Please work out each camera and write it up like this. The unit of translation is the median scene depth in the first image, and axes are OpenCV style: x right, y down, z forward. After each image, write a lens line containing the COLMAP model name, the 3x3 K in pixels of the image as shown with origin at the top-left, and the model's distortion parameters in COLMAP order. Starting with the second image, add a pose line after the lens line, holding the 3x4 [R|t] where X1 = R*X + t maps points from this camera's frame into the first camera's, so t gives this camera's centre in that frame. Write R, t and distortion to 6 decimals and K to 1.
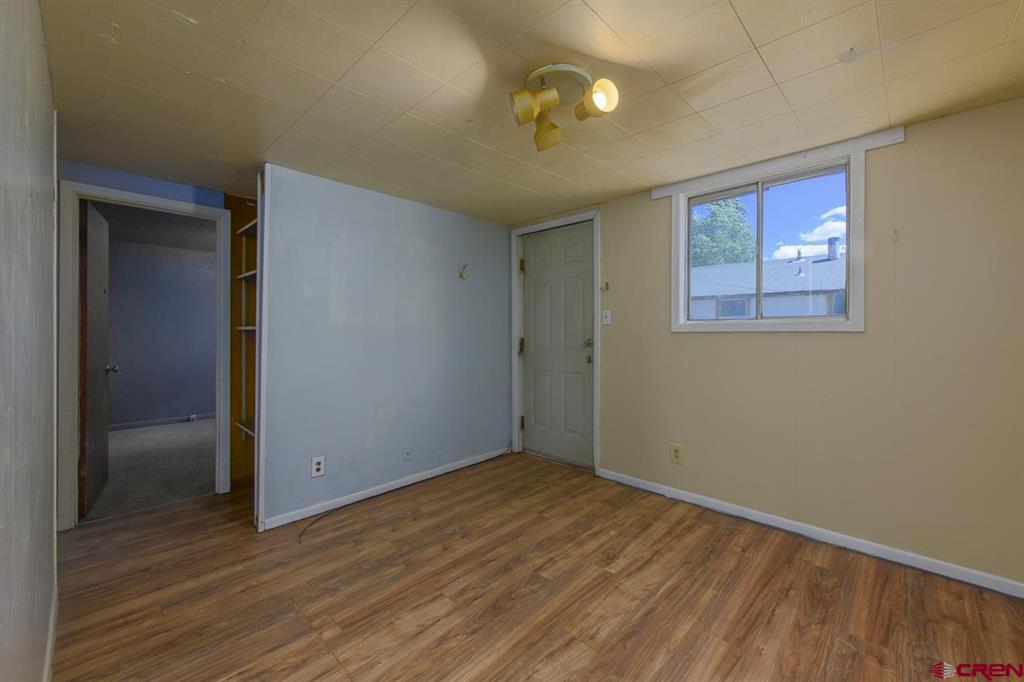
lens RADIAL K [[408.2, 0, 512.8], [0, 408.2, 330.2], [0, 0, 1]] dist [0.000587, 0.000373]
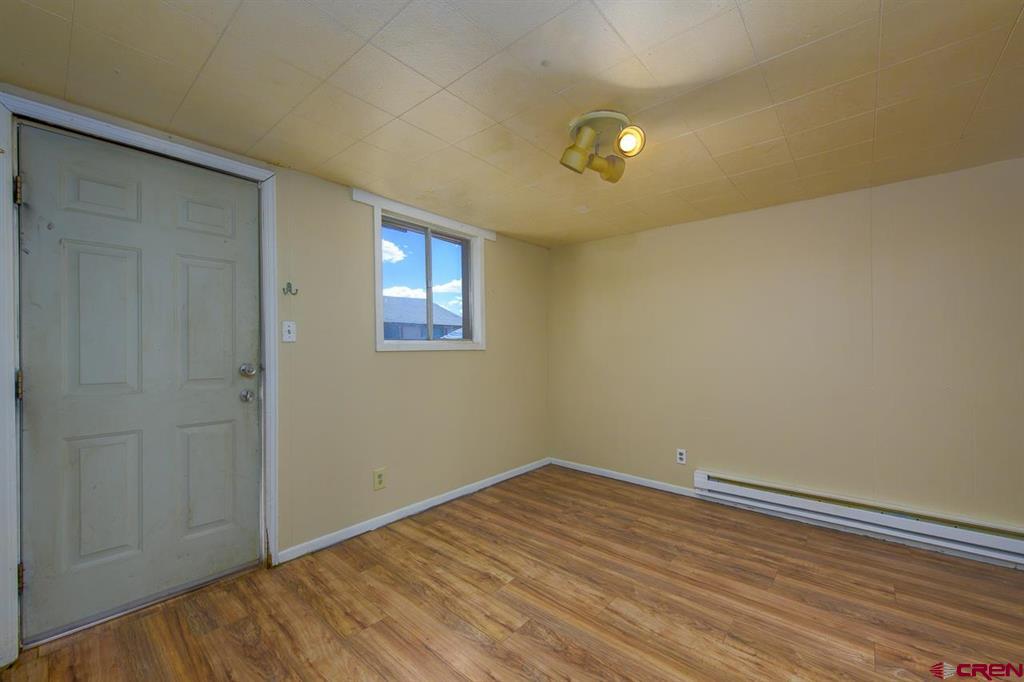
lens RADIAL K [[408.2, 0, 506.3], [0, 408.2, 349.9], [0, 0, 1]] dist [0.000587, 0.000373]
pose [[-0.056393, 0.000723, 0.998408, -0.661287], [0.006885, 0.999976, -0.000335, 0.003378], [-0.998385, 0.006855, -0.056397, 0.880415]]
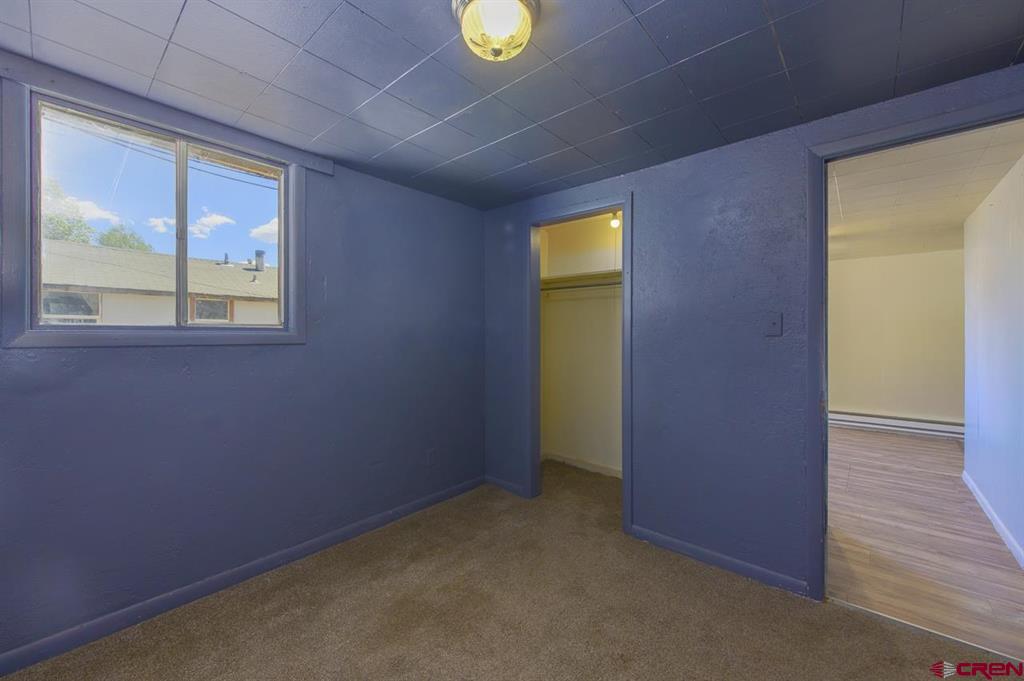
lens RADIAL K [[403.5, 0, 513.0], [0, 403.5, 336.2], [0, 0, 1]] dist [-0.002692, -0.000483]
pose [[-0.048821, -0.002838, 0.998803, -1.617451], [0.000249, 0.999996, 0.002854, -0.000059], [-0.998807, 0.000388, -0.048821, 1.860153]]
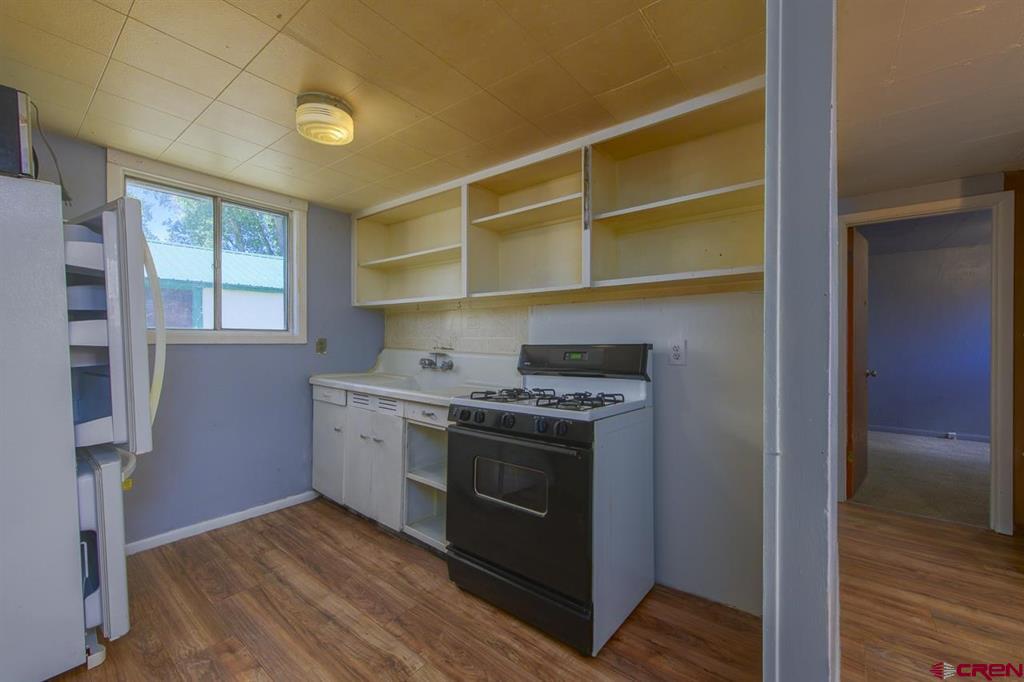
lens RADIAL K [[408.2, 0, 514.6], [0, 408.2, 341.0], [0, 0, 1]] dist [0.000587, 0.000373]
pose [[0.098919, 0.004521, -0.995085, 0.024546], [0.003896, 0.999980, 0.004931, -0.001334], [0.995088, -0.004365, 0.098900, -0.081217]]
